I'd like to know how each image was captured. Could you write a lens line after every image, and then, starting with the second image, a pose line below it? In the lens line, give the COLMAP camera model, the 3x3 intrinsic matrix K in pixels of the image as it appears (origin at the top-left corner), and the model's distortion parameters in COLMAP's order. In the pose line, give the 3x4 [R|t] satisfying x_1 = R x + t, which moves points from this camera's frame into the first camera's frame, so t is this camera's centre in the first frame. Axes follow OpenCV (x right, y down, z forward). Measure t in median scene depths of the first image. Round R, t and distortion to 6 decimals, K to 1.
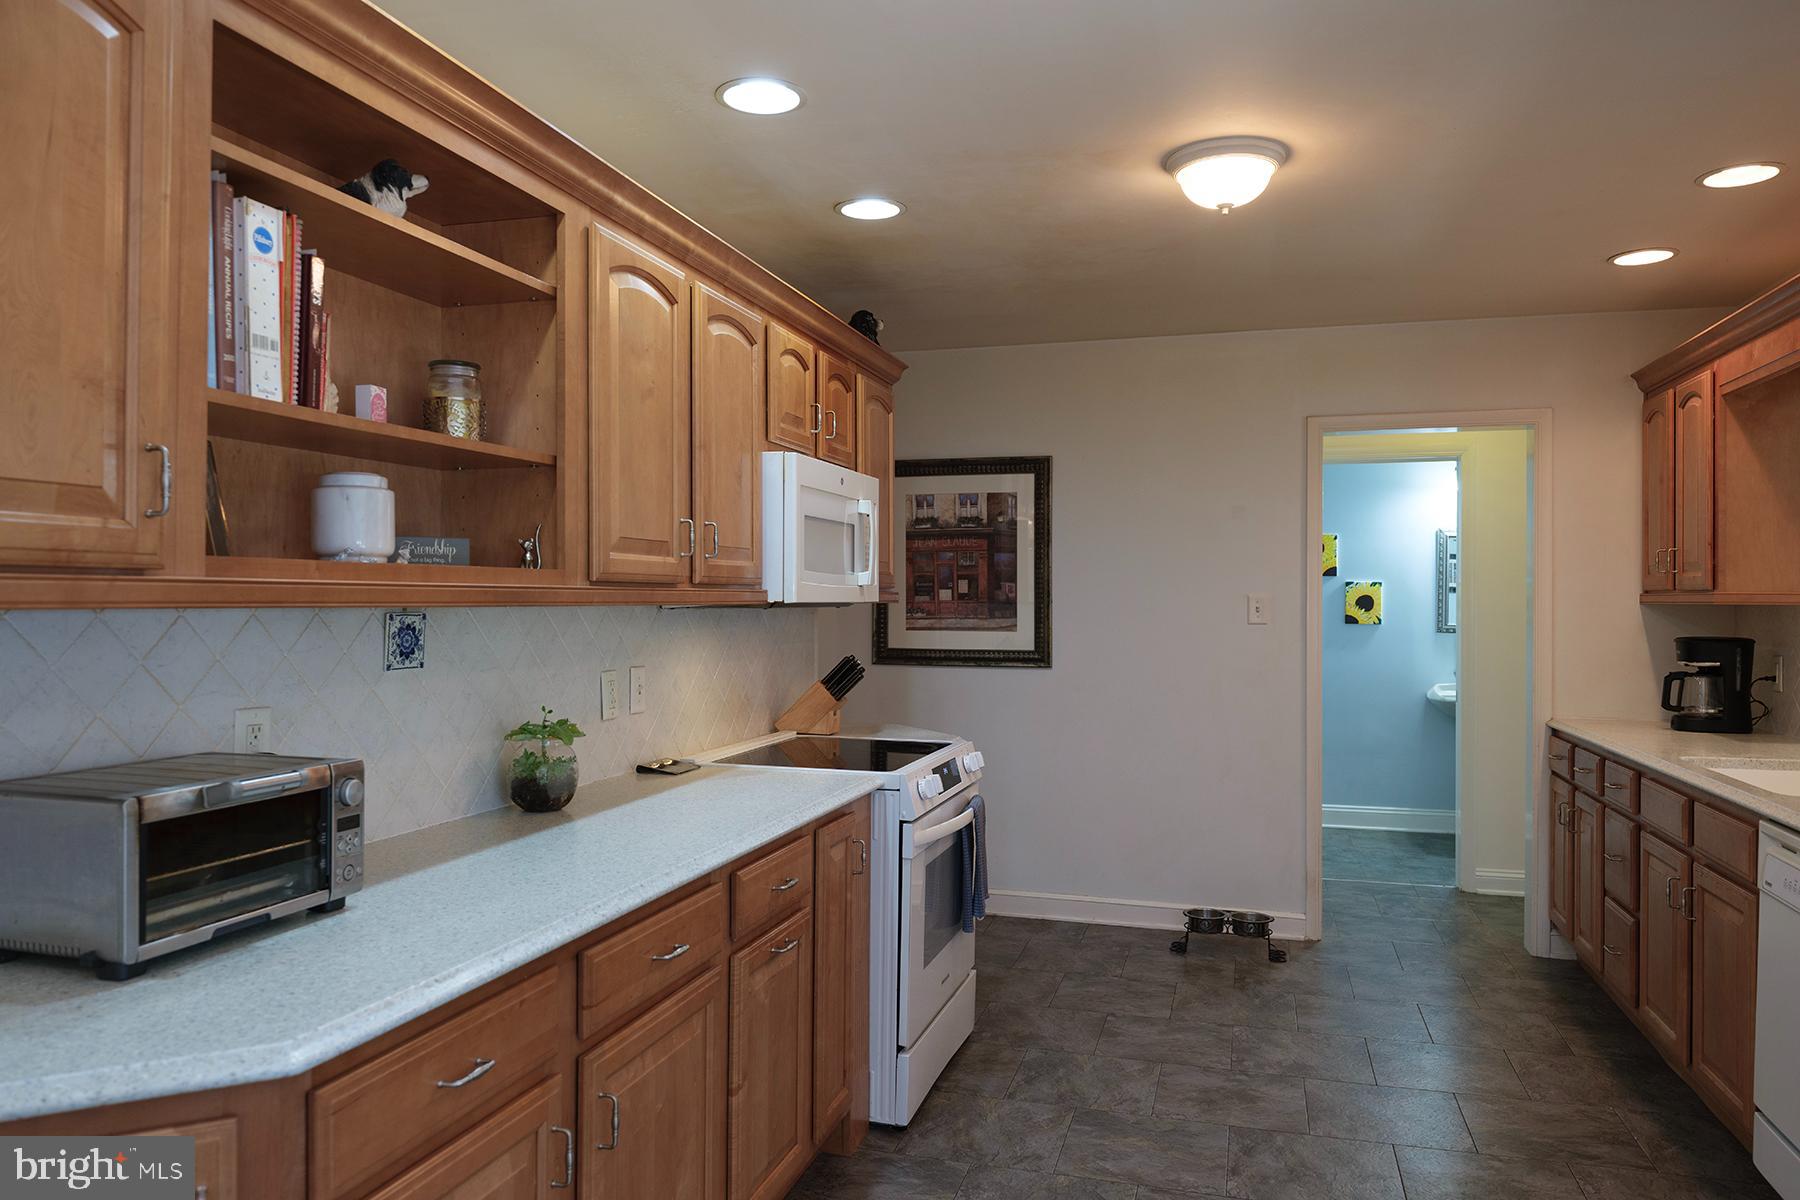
lens RADIAL K [[1244.0, 0, 895.2], [0, 1244.0, 595.8], [0, 0, 1]] dist [0.028143, -0.039532]
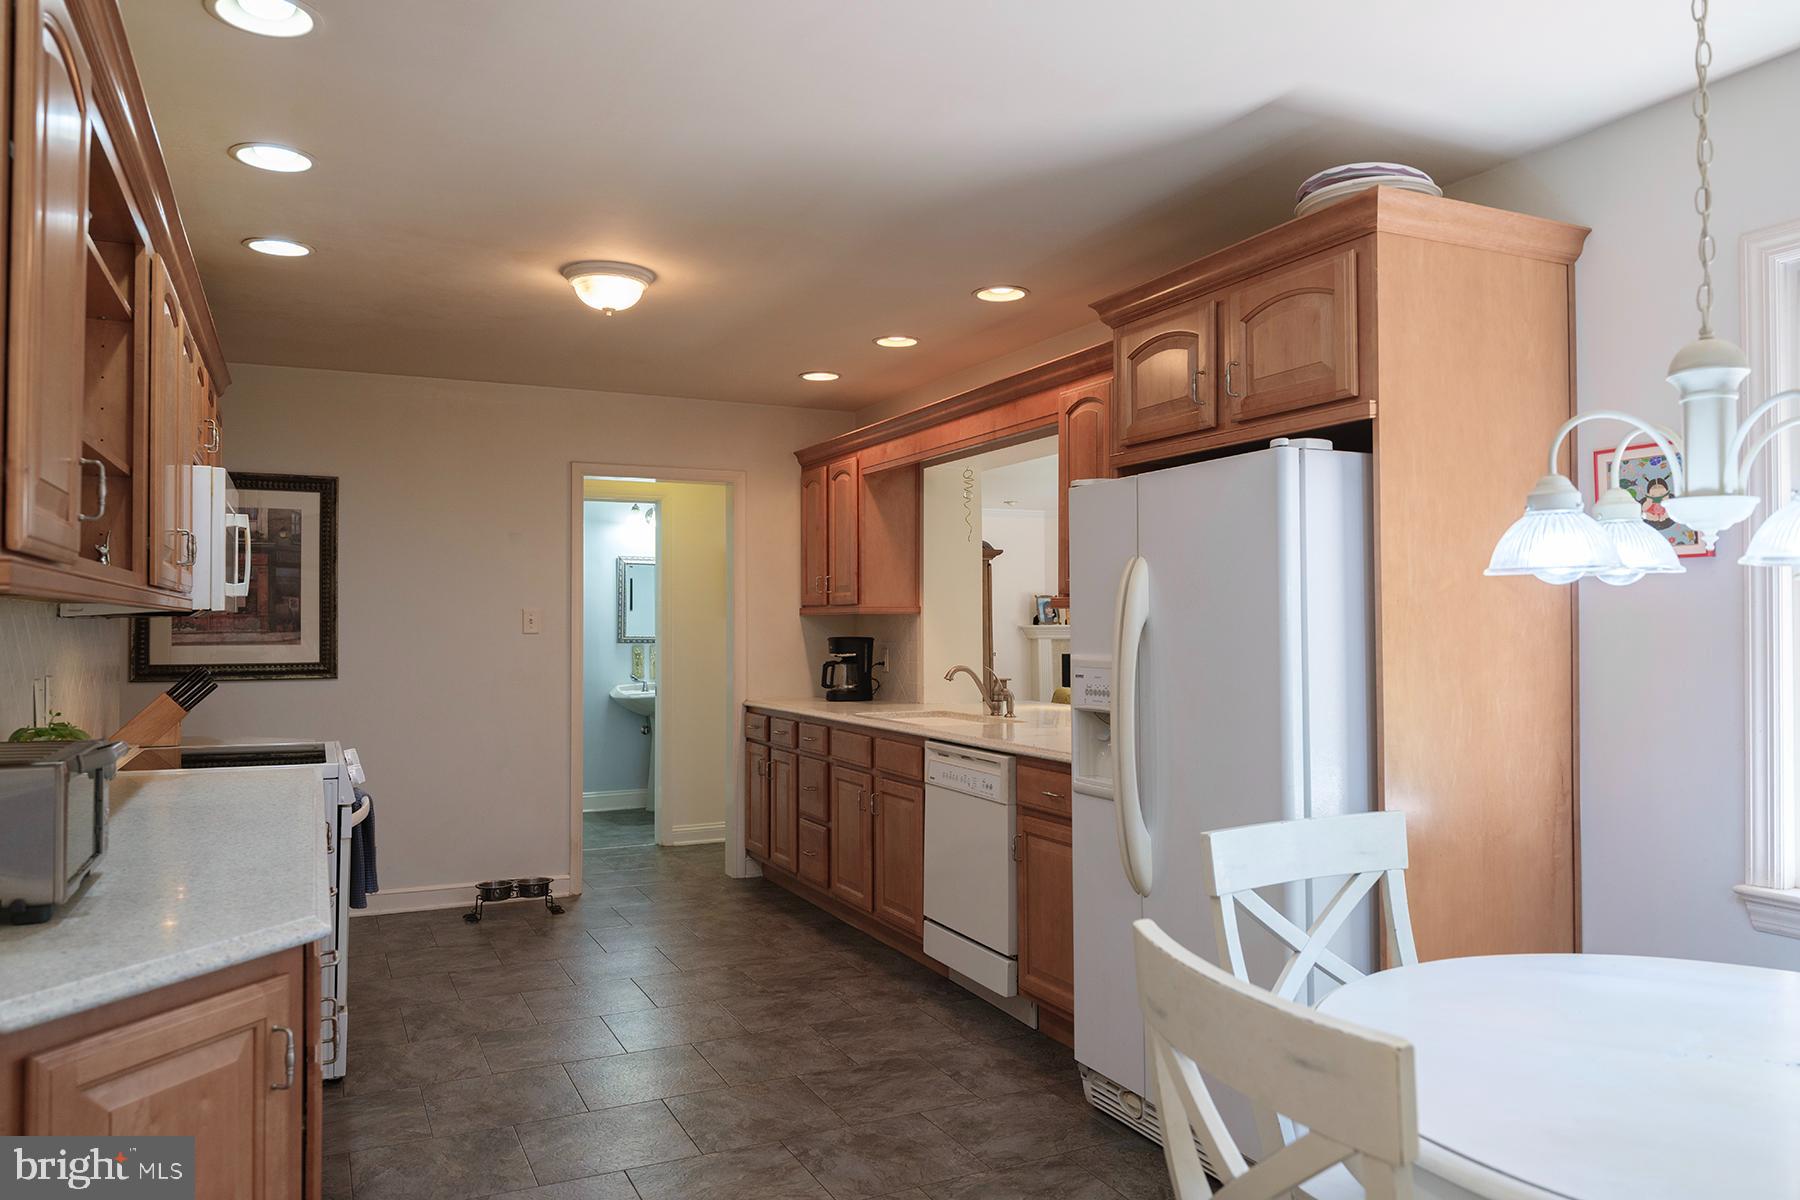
lens RADIAL K [[1244.0, 0, 900.6], [0, 1244.0, 589.0], [0, 0, 1]] dist [0.028143, -0.039532]
pose [[0.746882, 0.012181, 0.664845, -0.267553], [0.004088, 0.999729, -0.022909, 0.010271], [-0.664944, 0.019828, 0.746630, -0.130659]]
